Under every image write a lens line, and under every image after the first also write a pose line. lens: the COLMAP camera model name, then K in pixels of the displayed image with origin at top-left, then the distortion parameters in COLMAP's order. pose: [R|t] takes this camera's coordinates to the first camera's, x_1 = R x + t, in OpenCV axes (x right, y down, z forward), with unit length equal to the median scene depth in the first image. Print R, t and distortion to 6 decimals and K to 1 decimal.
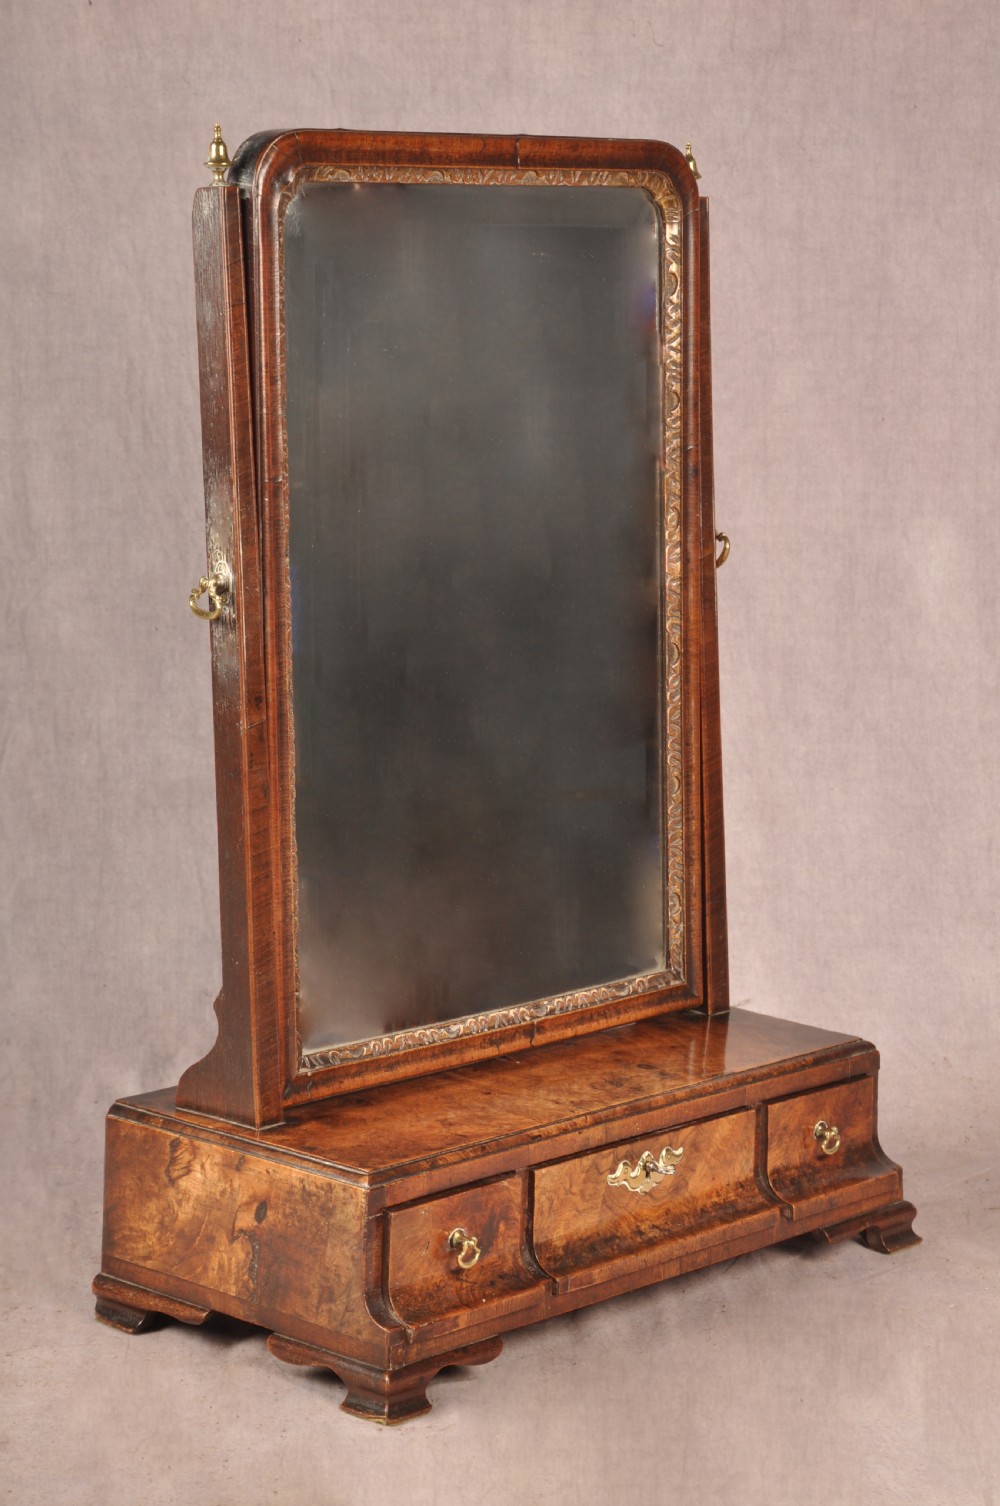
lens RADIAL K [[3553.0, 0, 528.1], [0, 3553.0, 747.4], [0, 0, 1]] dist [0.444349, -0.026840]
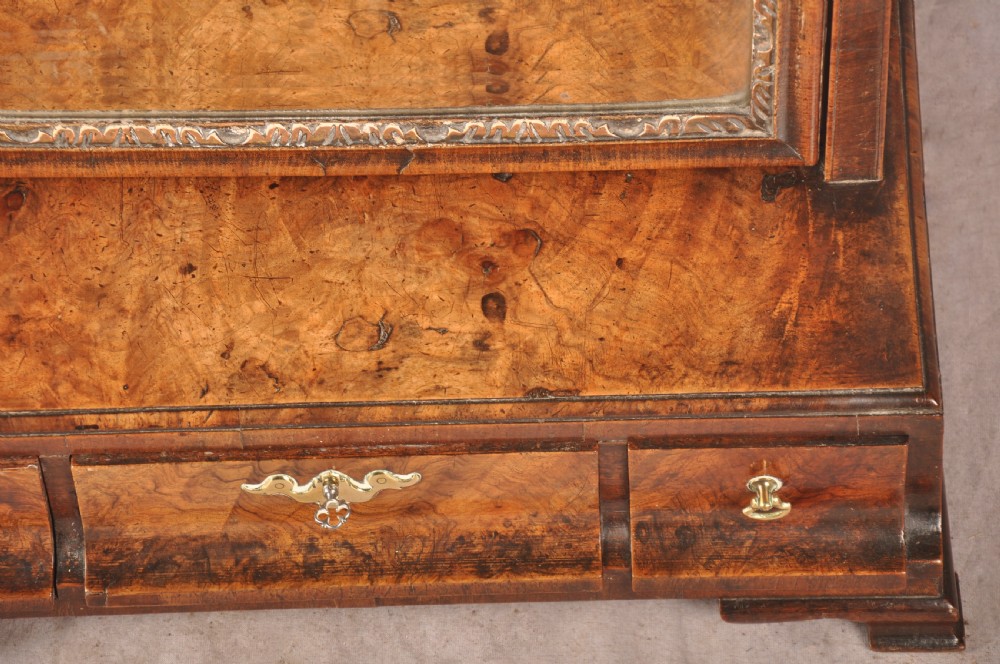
lens RADIAL K [[3920.7, 0, 500.0], [0, 3920.7, 332.0], [0, 0, 1]] dist [1.080532, 1.814119]
pose [[0.670346, 0.567568, -0.478019, 0.404080], [-0.068729, 0.688908, 0.721583, -0.450199], [0.738859, -0.450857, 0.500815, 0.700391]]
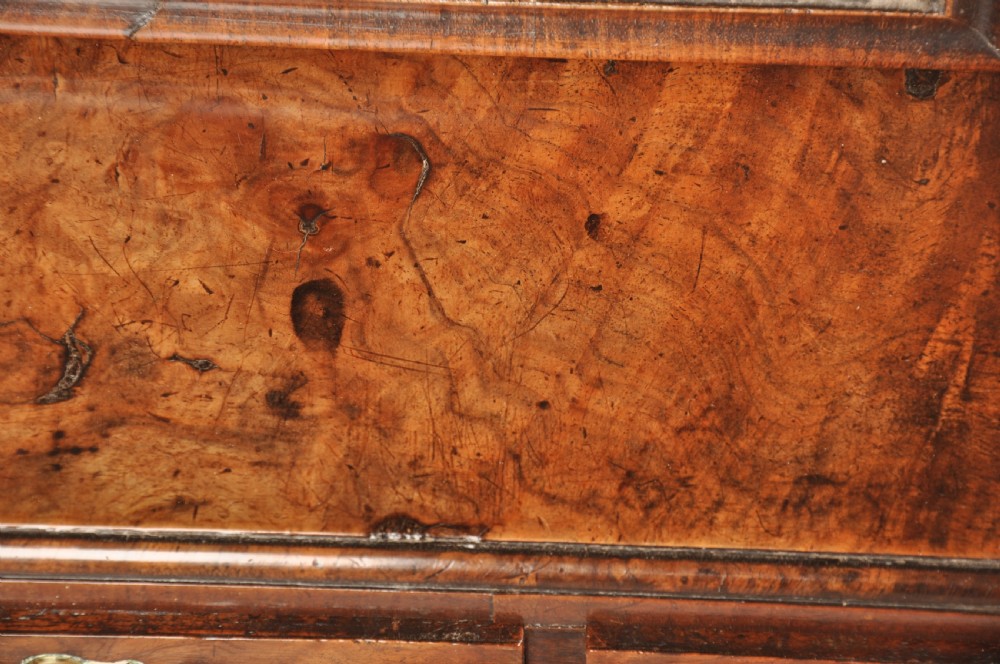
lens RADIAL K [[3566.9, 0, 500.0], [0, 3566.9, 332.0], [0, 0, 1]] dist [0.706480, 0.633152]
pose [[0.634470, 0.678871, -0.369570, 0.166982], [-0.093413, 0.541972, 0.835189, -0.173885], [0.767282, -0.495380, 0.407280, 0.963884]]
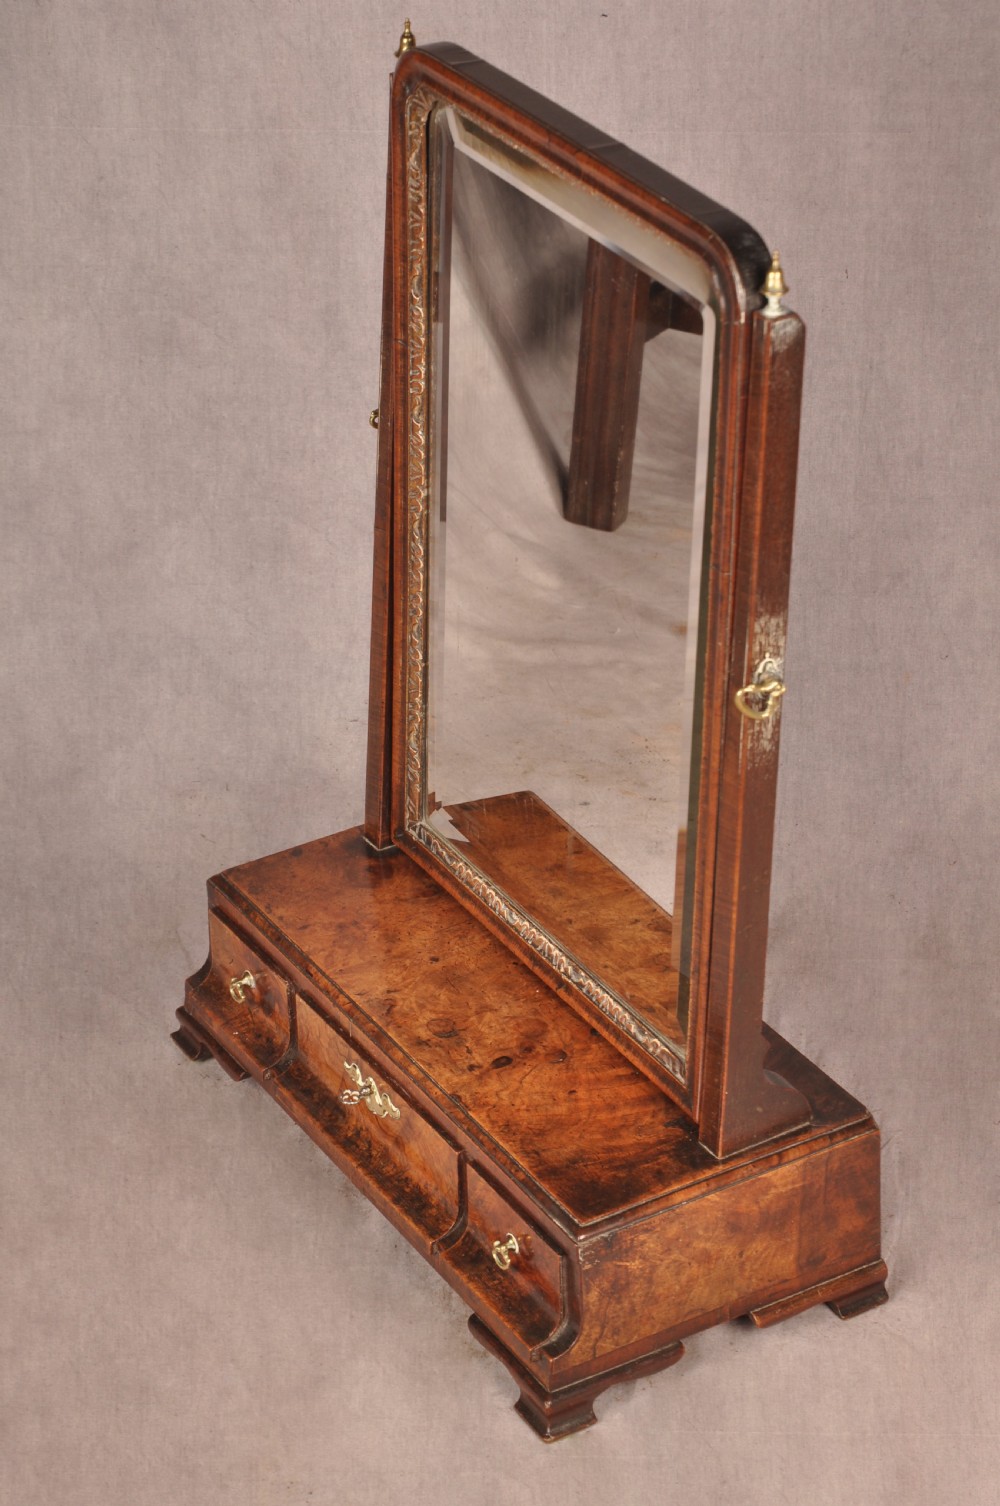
lens RADIAL K [[4061.1, 0, 500.0], [0, 4061.1, 753.0], [0, 0, 1]] dist [0.539591, 0.043674]
pose [[-0.304433, 0.460294, -0.833936, 1.019279], [-0.139667, 0.844460, 0.517088, -0.618055], [0.942239, 0.273892, -0.192794, 1.295111]]
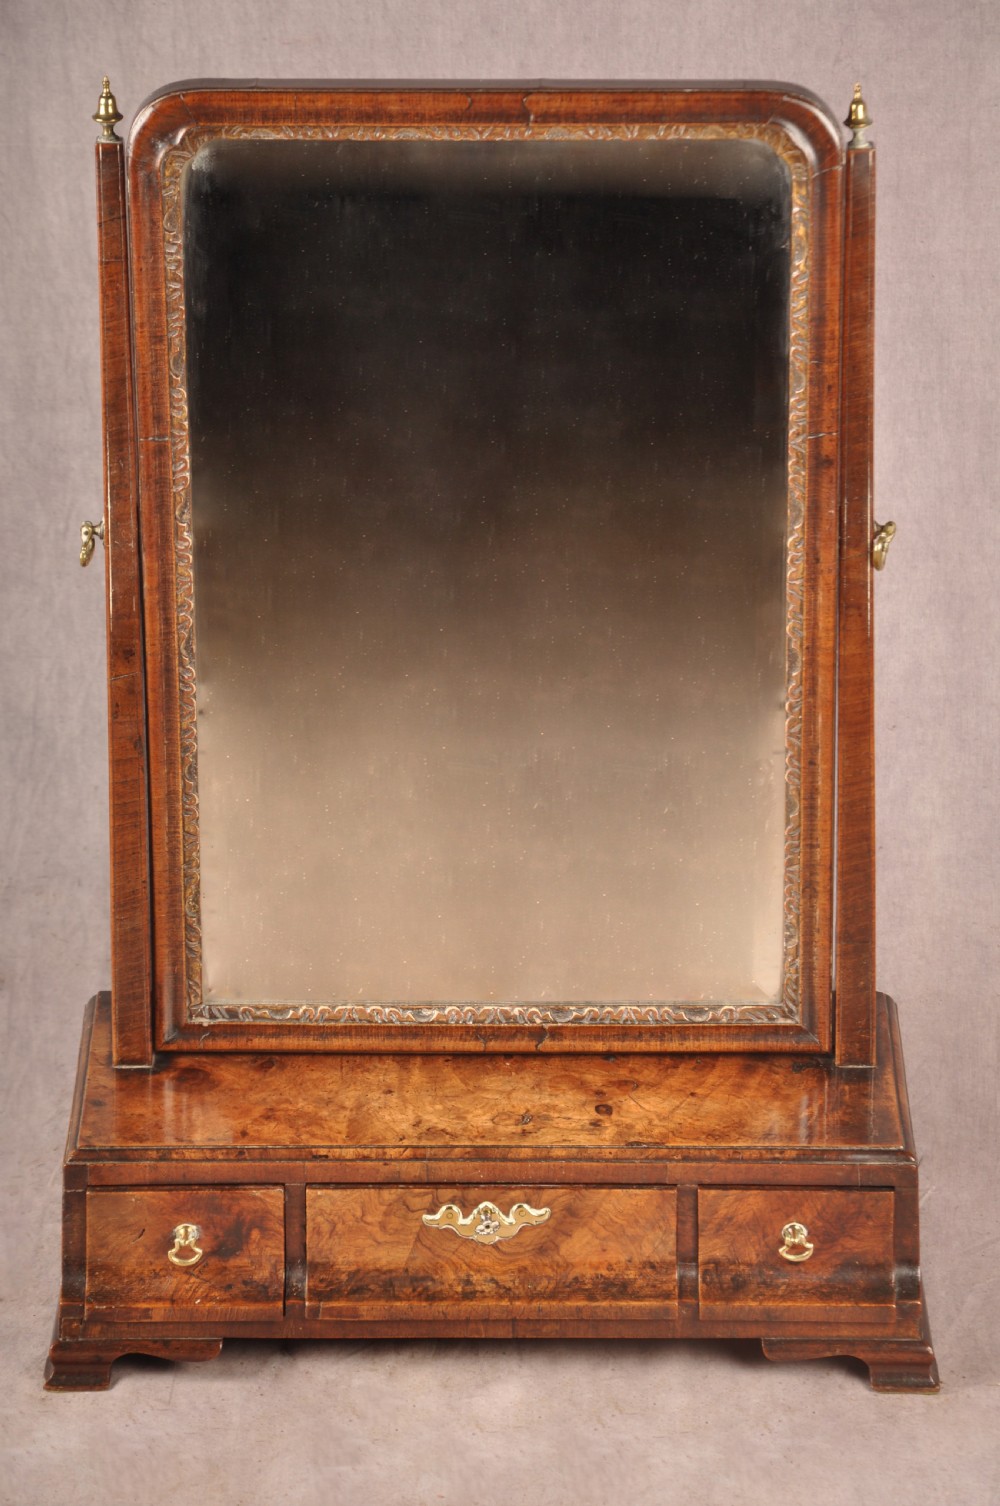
lens RADIAL K [[5734.3, 0, 525.9], [0, 5734.3, 748.7], [0, 0, 1]] dist [0.935162, -1.092362]
pose [[0.667349, 0.252106, -0.700777, 1.109109], [-0.102265, 0.963069, 0.249079, -0.392125], [0.737690, -0.094558, 0.668485, 0.015868]]
